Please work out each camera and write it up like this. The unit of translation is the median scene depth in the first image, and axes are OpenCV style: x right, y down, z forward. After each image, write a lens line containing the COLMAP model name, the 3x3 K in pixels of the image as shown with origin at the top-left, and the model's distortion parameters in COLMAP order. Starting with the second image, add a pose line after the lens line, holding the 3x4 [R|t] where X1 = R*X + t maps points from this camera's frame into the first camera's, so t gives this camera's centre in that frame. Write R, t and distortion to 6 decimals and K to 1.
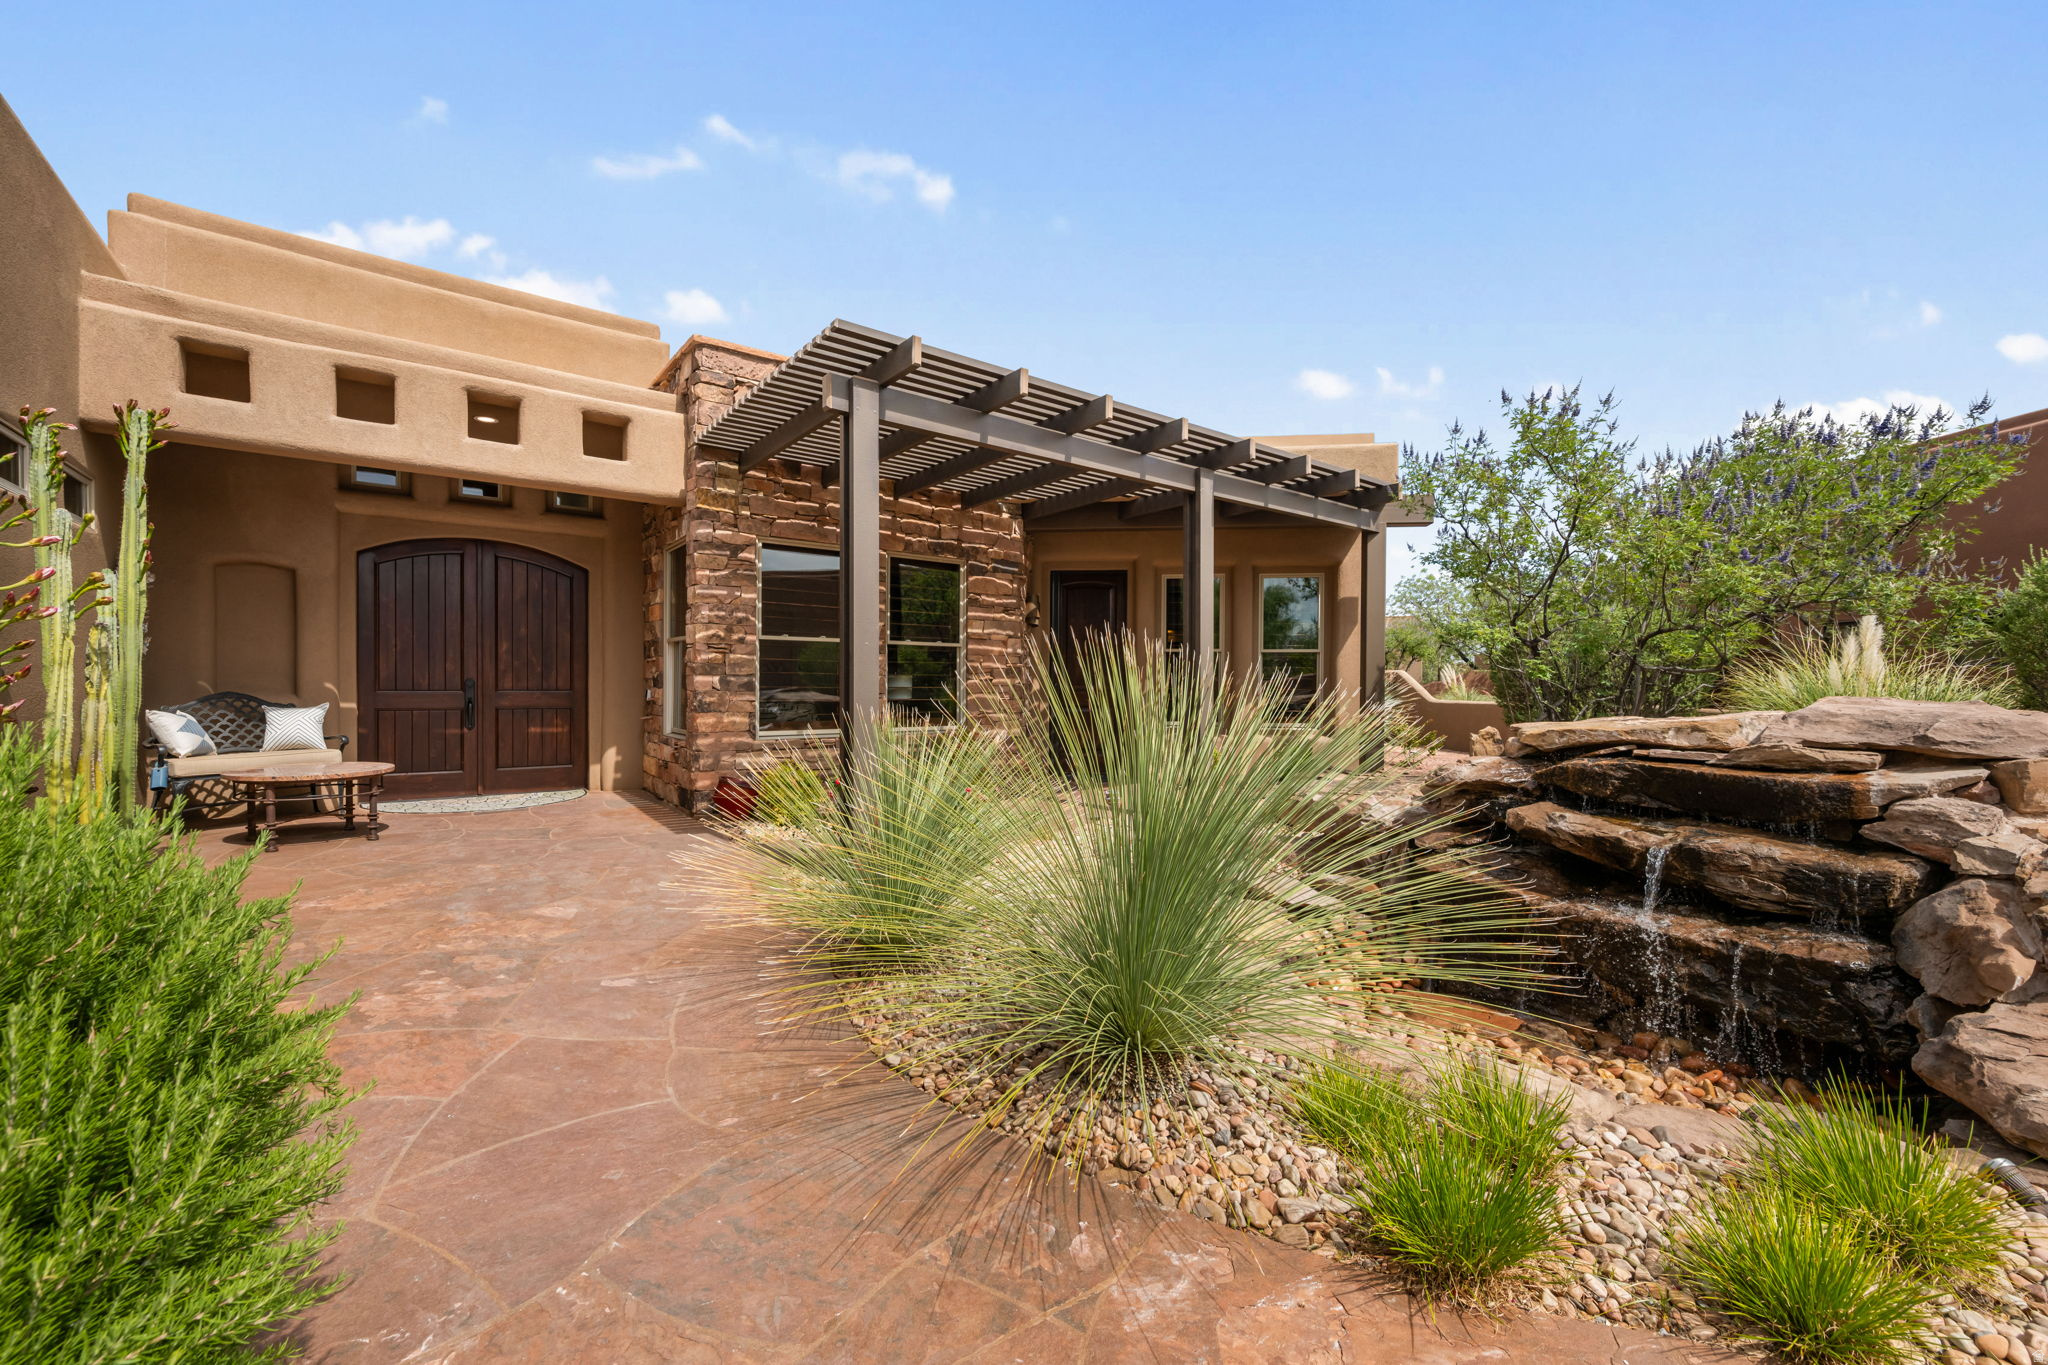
lens RADIAL K [[825.7, 0, 1024.0], [0, 825.7, 682.5], [0, 0, 1]] dist [0.001861, 0.000092]
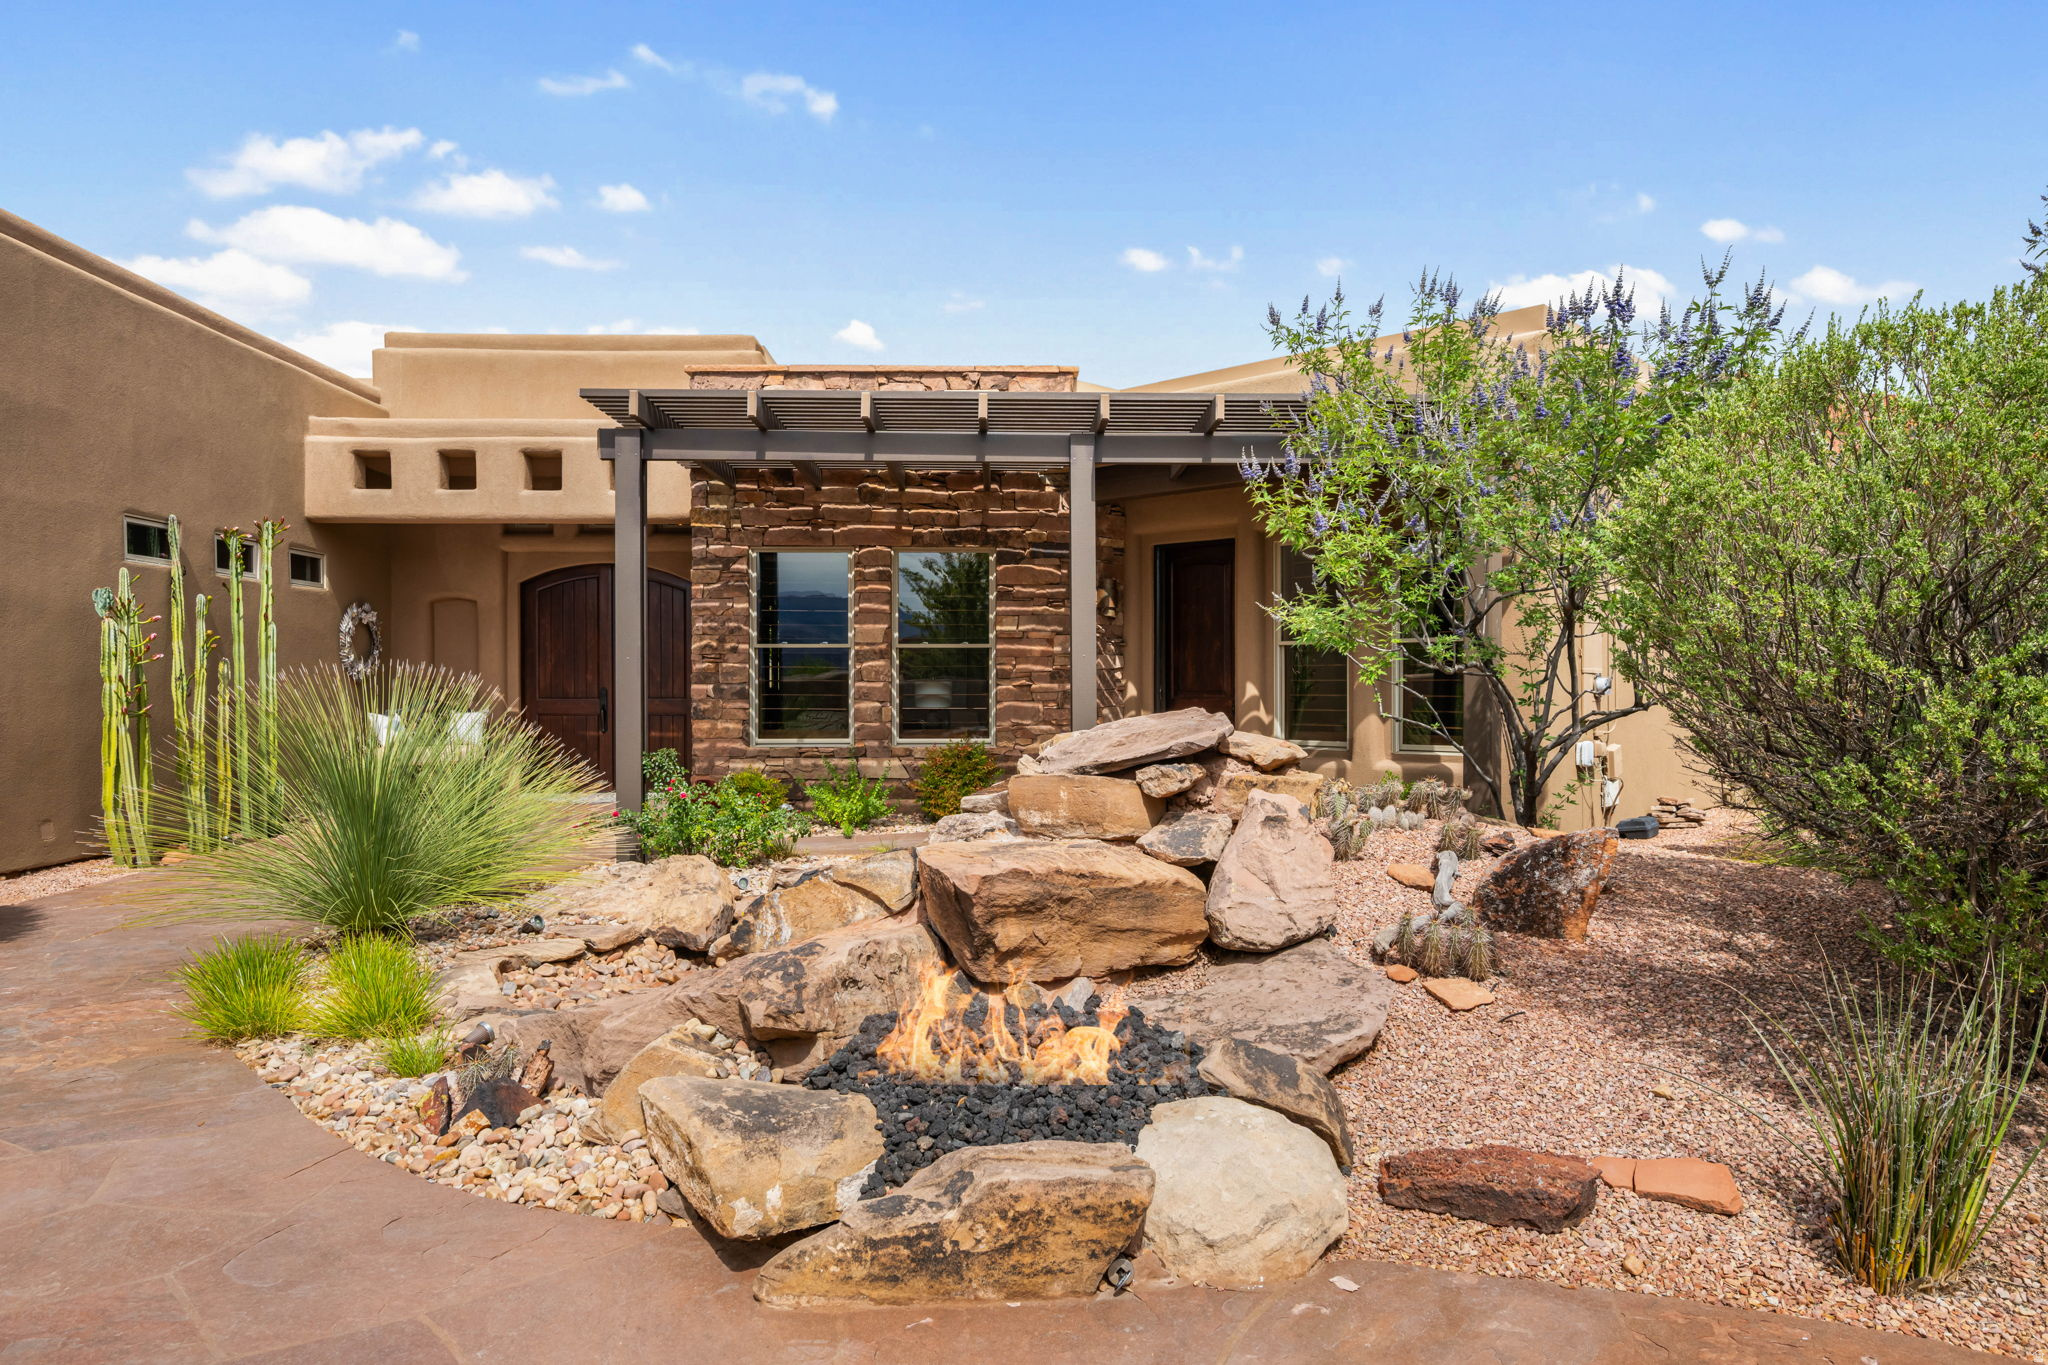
lens RADIAL K [[1254.5, 0, 1026.9], [0, 1254.5, 689.7], [0, 0, 1]] dist [-0.002984, -0.000145]
pose [[0.815520, -0.003739, -0.578716, 0.866321], [0.007669, 0.999961, 0.004347, -0.004813], [0.578678, -0.007983, 0.815517, -0.068565]]
